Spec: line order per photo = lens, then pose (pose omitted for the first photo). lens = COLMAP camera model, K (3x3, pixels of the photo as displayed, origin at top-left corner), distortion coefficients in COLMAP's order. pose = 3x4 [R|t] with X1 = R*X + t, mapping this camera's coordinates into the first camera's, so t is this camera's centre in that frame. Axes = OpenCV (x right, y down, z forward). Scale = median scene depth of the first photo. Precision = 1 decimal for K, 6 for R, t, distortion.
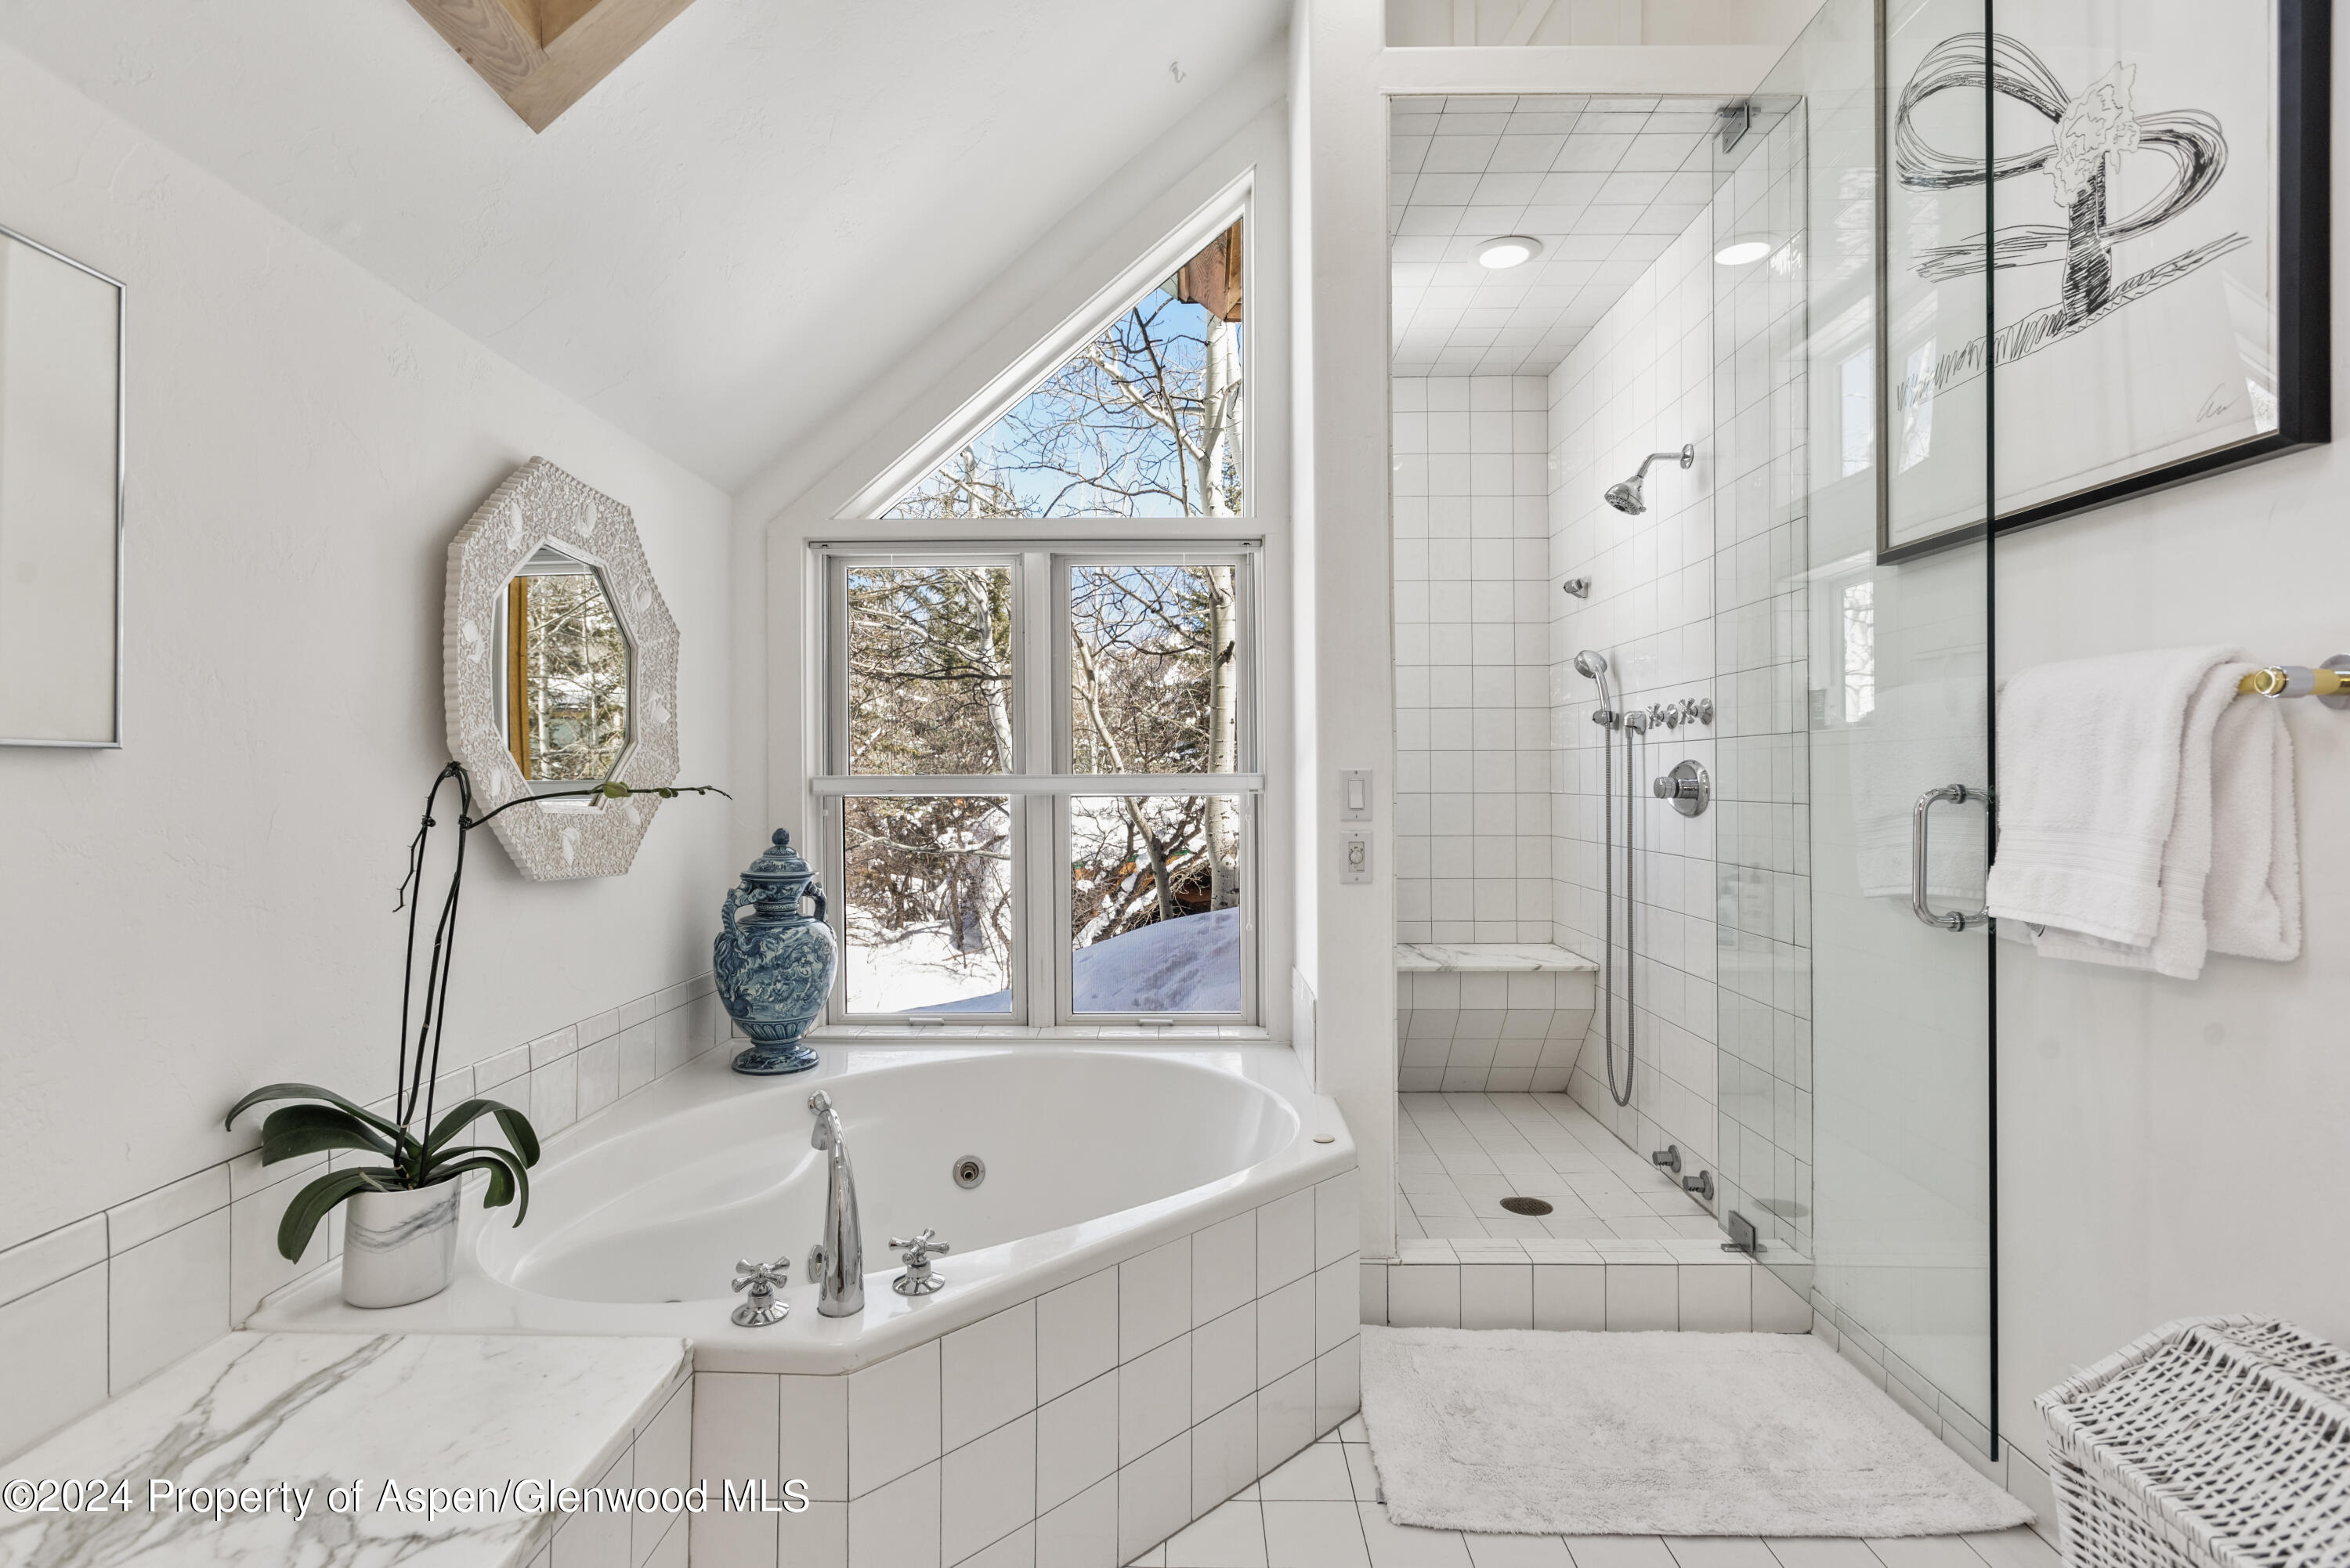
lens RADIAL K [[1110.0, 0, 1173.1], [0, 1110.0, 778.0], [0, 0, 1]] dist [-0.000275, -0.000026]
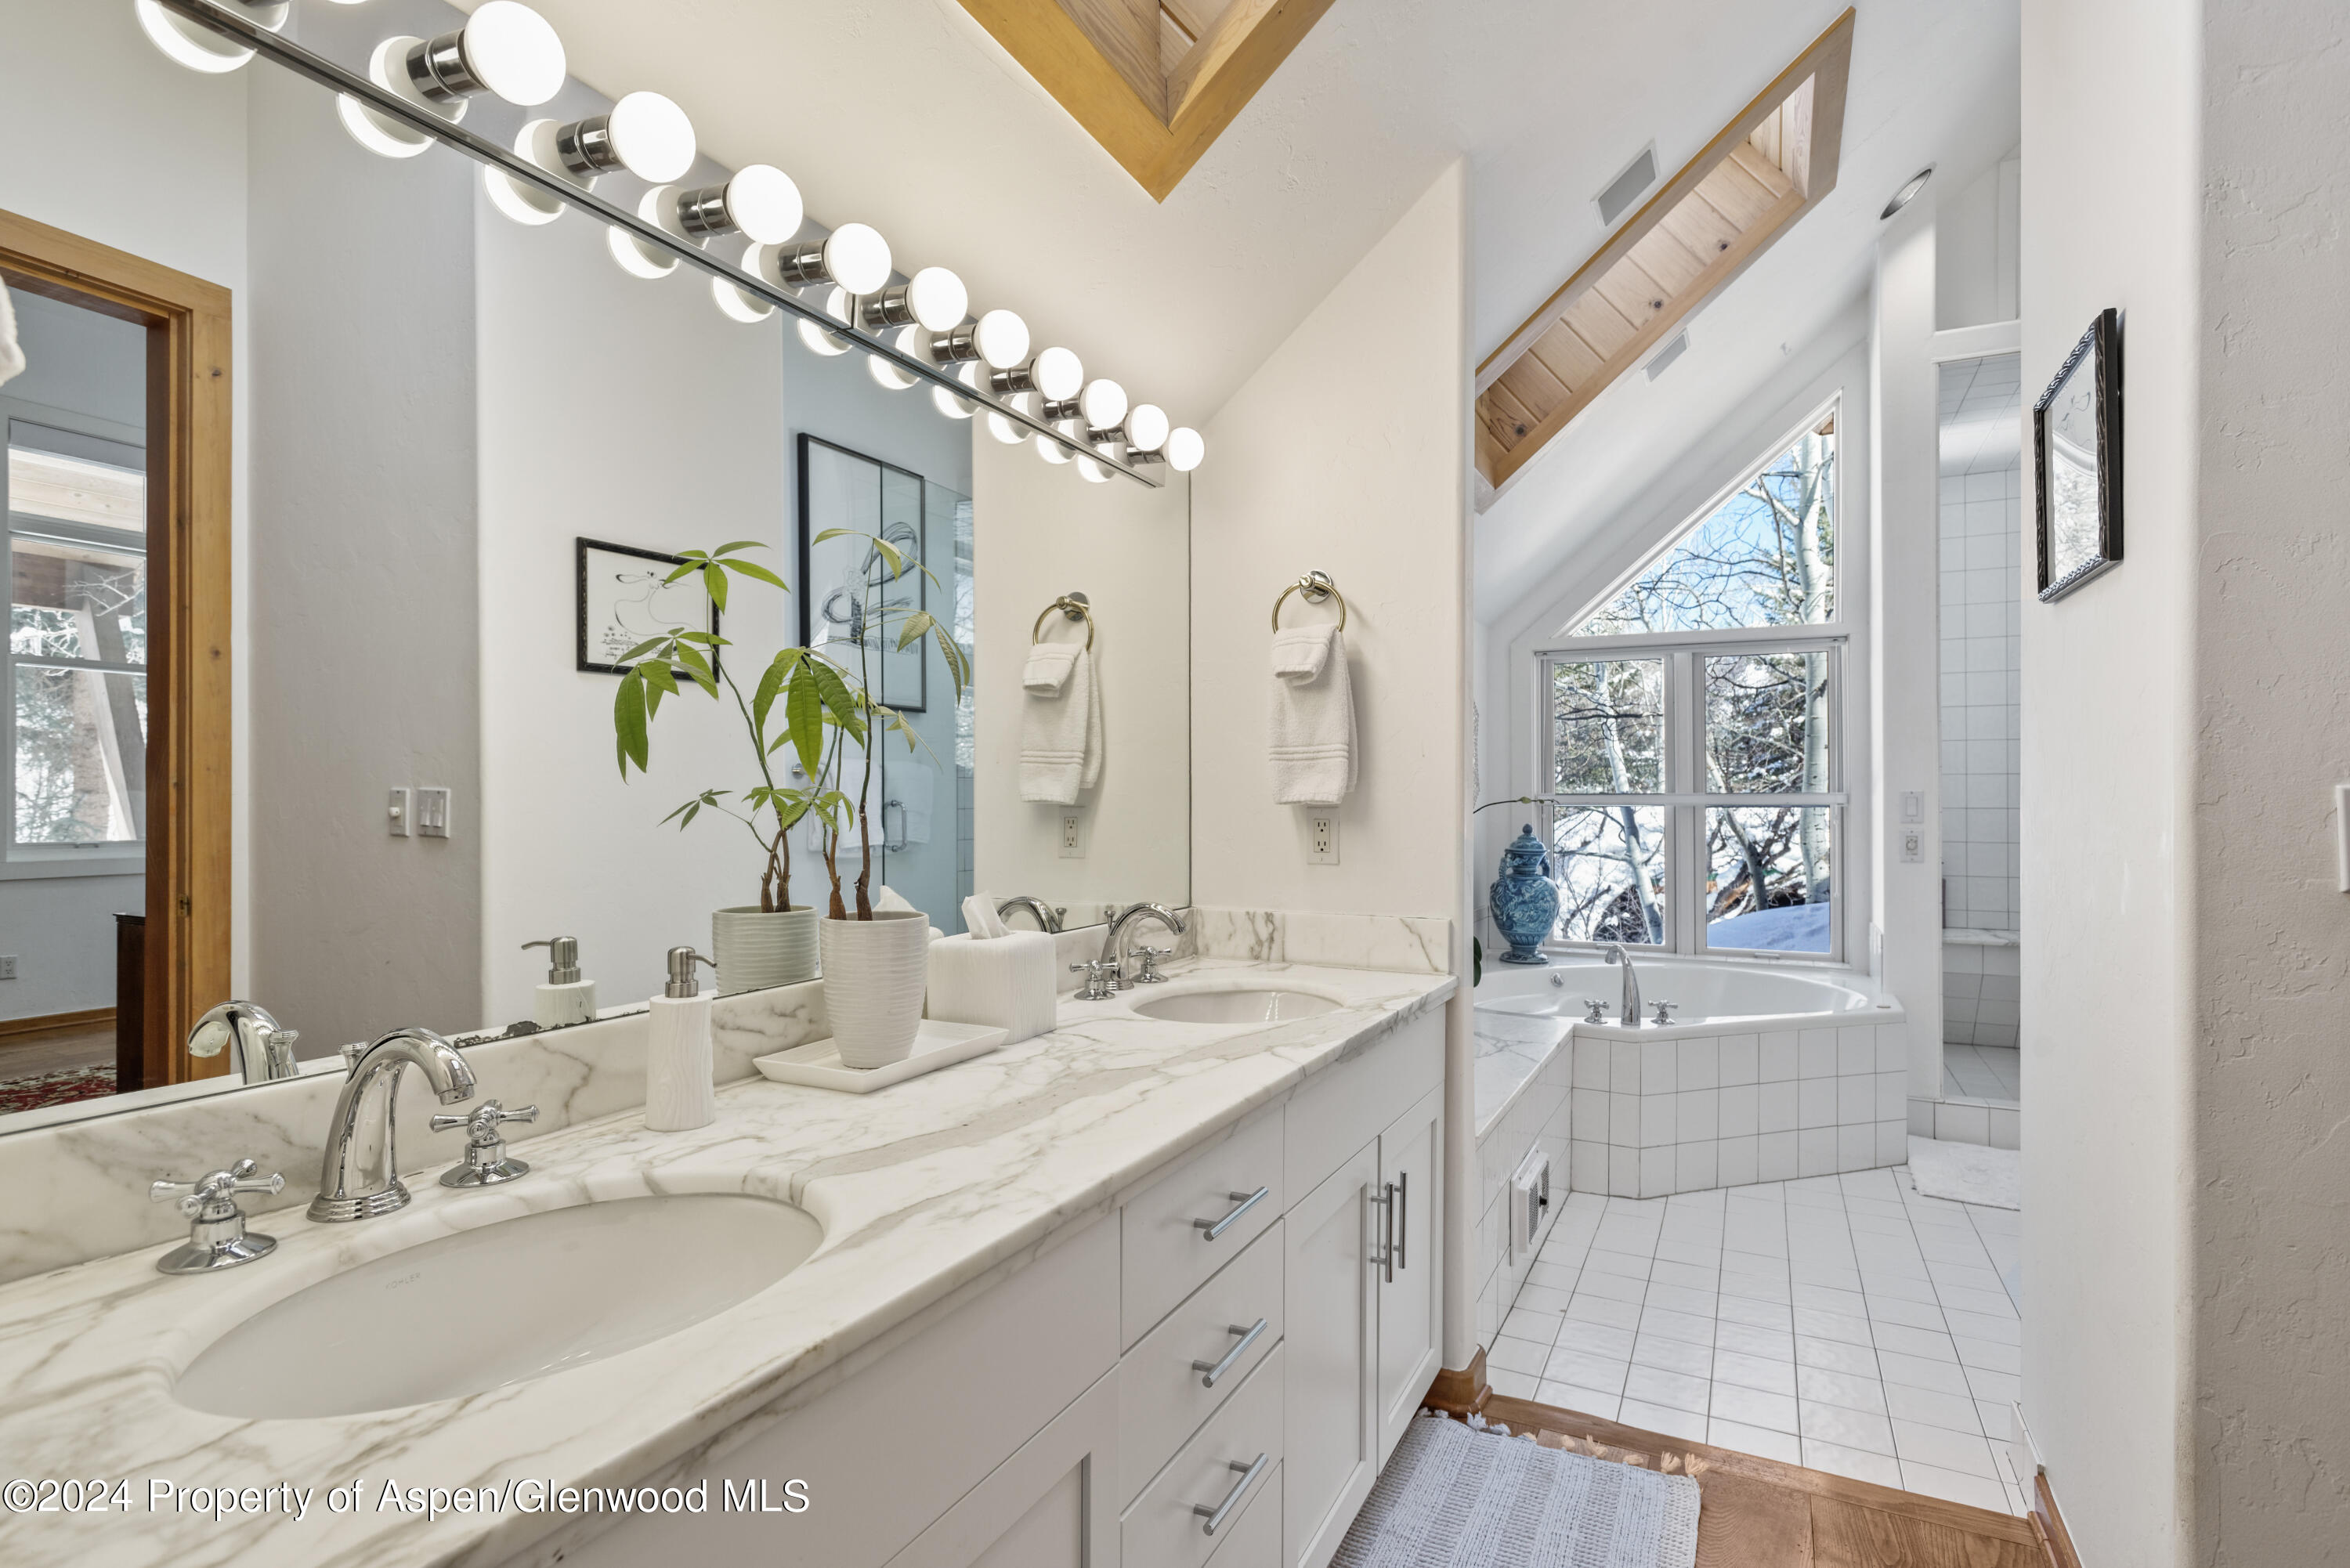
lens RADIAL K [[1193.6, 0, 1175.8], [0, 1193.6, 786.3], [0, 0, 1]] dist [0.000959, 0.000595]
pose [[0.901566, 0.001713, -0.432638, -0.036821], [-0.004111, 0.999981, -0.004608, -0.002106], [0.432621, 0.005933, 0.901556, -0.790556]]
